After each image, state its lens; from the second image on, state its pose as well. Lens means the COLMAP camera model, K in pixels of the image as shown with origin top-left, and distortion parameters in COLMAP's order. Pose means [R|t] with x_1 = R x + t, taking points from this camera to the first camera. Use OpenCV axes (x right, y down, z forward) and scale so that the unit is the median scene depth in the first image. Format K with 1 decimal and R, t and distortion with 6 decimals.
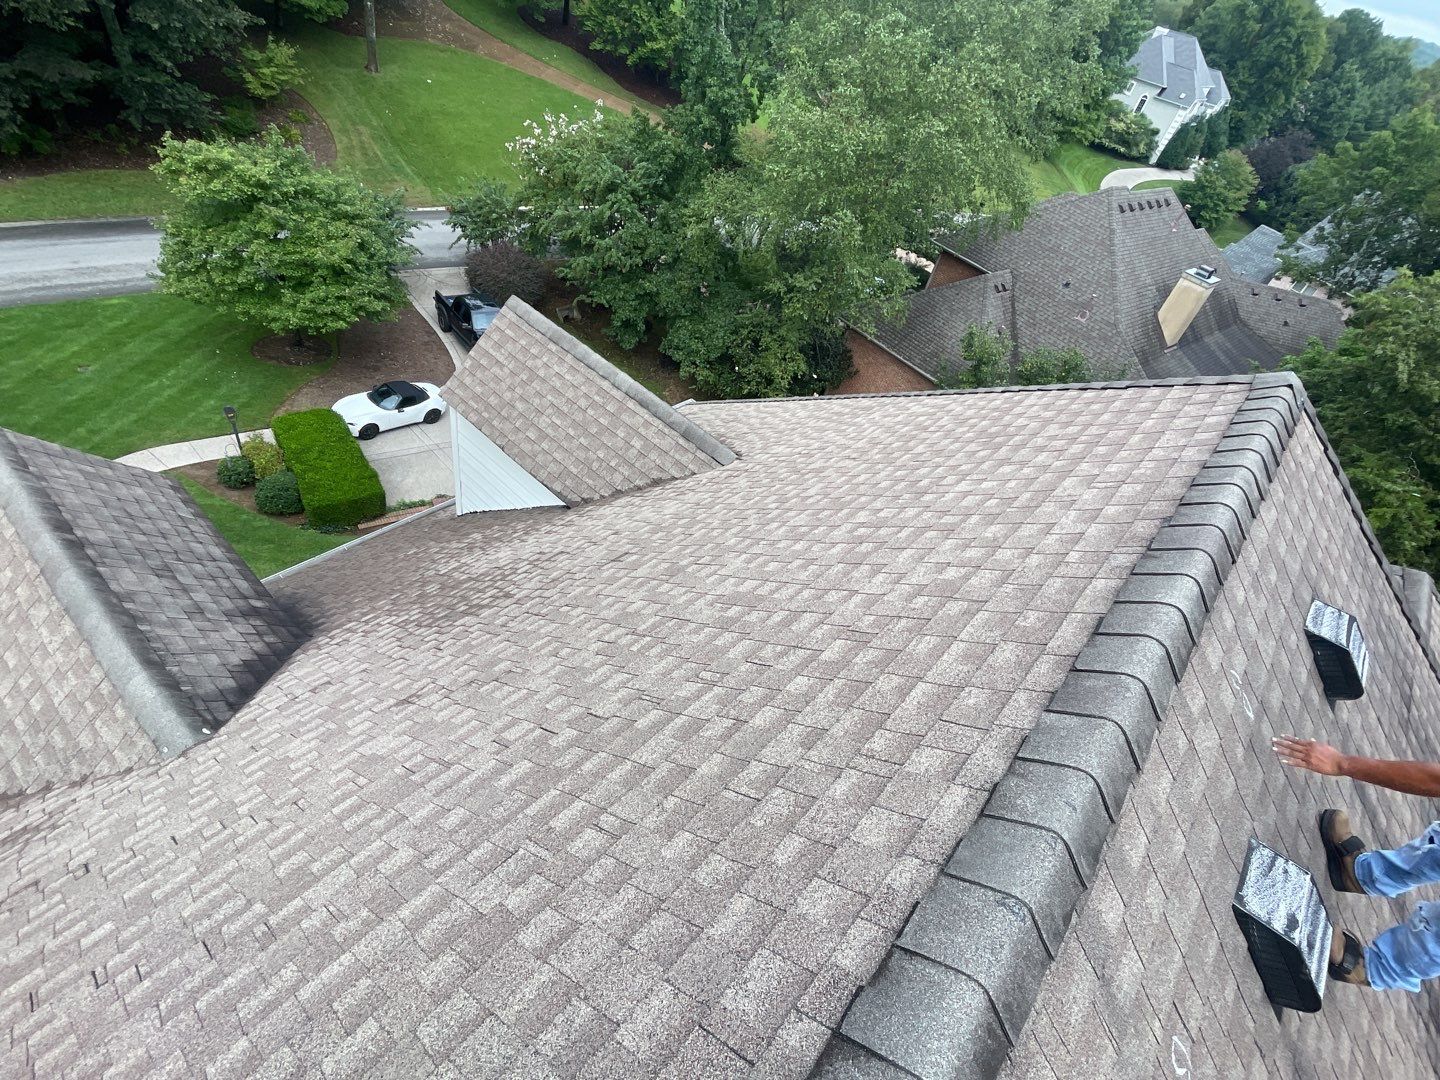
lens RADIAL K [[706.8, 0, 720.0], [0, 706.8, 540.0], [0, 0, 1]] dist [-0.009299, 0.006920]
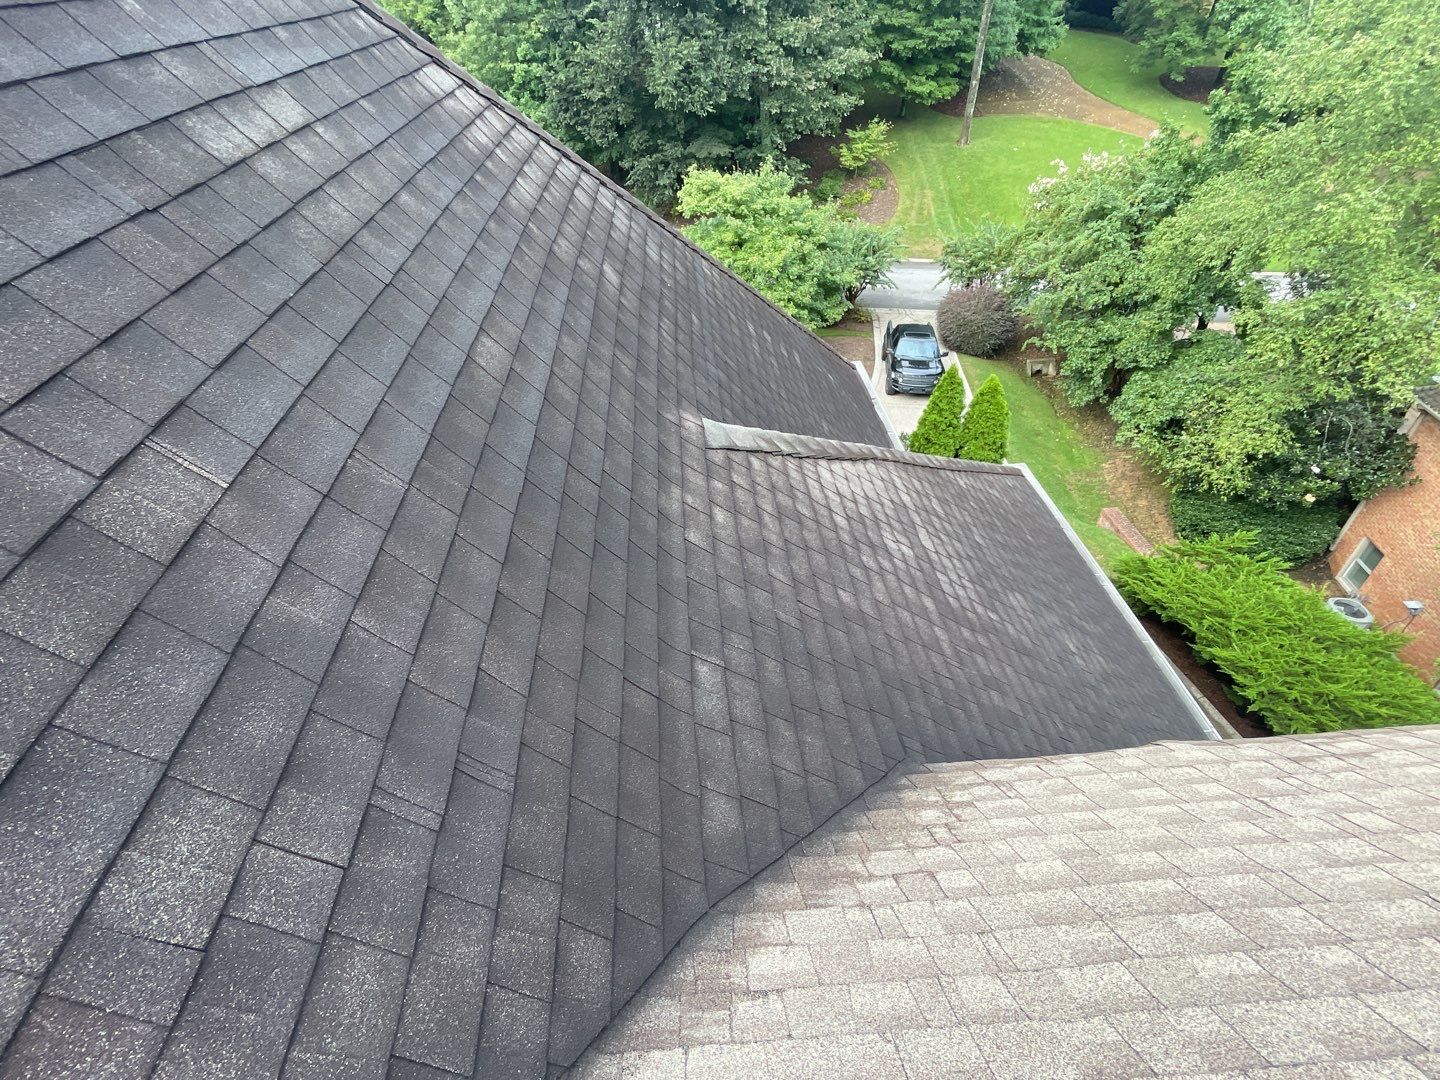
lens RADIAL K [[706.8, 0, 720.0], [0, 706.8, 540.0], [0, 0, 1]] dist [-0.009299, 0.006920]
pose [[0.686827, 0.269305, -0.675088, 0.185171], [-0.351476, 0.936063, 0.015825, 0.012581], [0.636187, 0.226408, 0.737568, 0.152239]]
